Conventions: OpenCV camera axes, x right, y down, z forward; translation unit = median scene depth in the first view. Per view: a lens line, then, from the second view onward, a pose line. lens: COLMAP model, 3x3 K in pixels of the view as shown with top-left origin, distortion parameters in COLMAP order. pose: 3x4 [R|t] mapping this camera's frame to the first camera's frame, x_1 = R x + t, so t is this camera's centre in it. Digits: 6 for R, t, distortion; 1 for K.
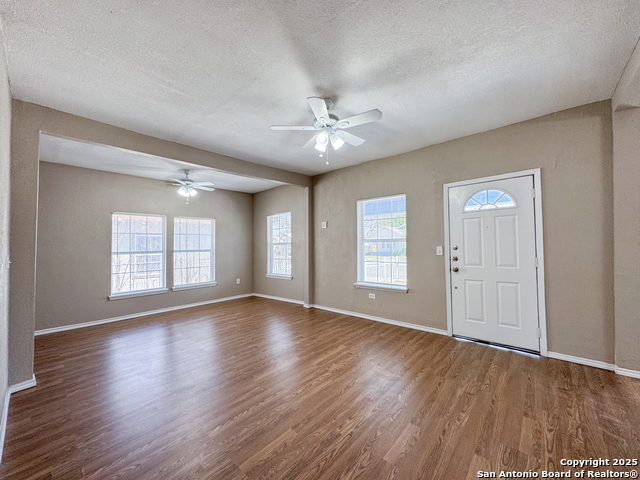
lens RADIAL K [[262.3, 0, 320.0], [0, 262.3, 240.0], [0, 0, 1]] dist [0.023218, -0.000008]
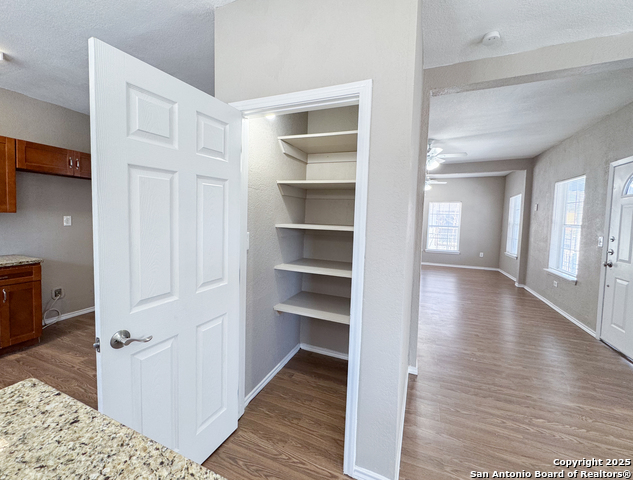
lens RADIAL K [[268.2, 0, 314.9], [0, 268.2, 230.4], [0, 0, 1]] dist [-0.000567, -0.000122]
pose [[0.344764, 0.068281, -0.936203, 0.663741], [-0.006999, 0.997510, 0.070175, -0.034825], [0.938663, -0.017641, 0.344384, -0.124774]]
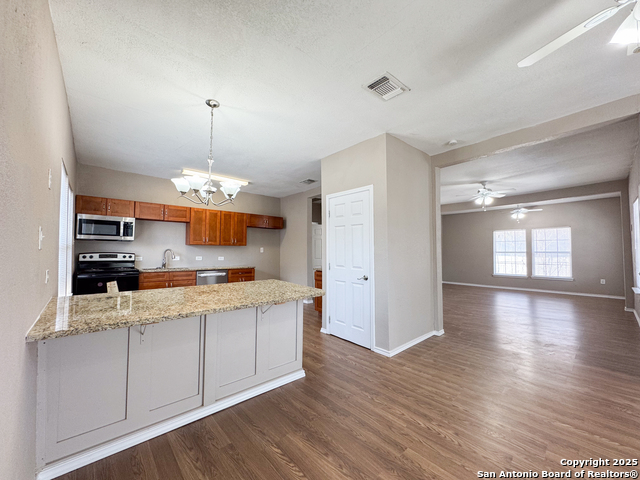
lens RADIAL K [[262.3, 0, 320.0], [0, 262.3, 240.0], [0, 0, 1]] dist [0.023218, -0.000008]
pose [[-0.108264, -0.032563, -0.993589, 1.127946], [0.023166, 0.999109, -0.035268, -0.001129], [0.993852, -0.026836, -0.107413, -0.039191]]
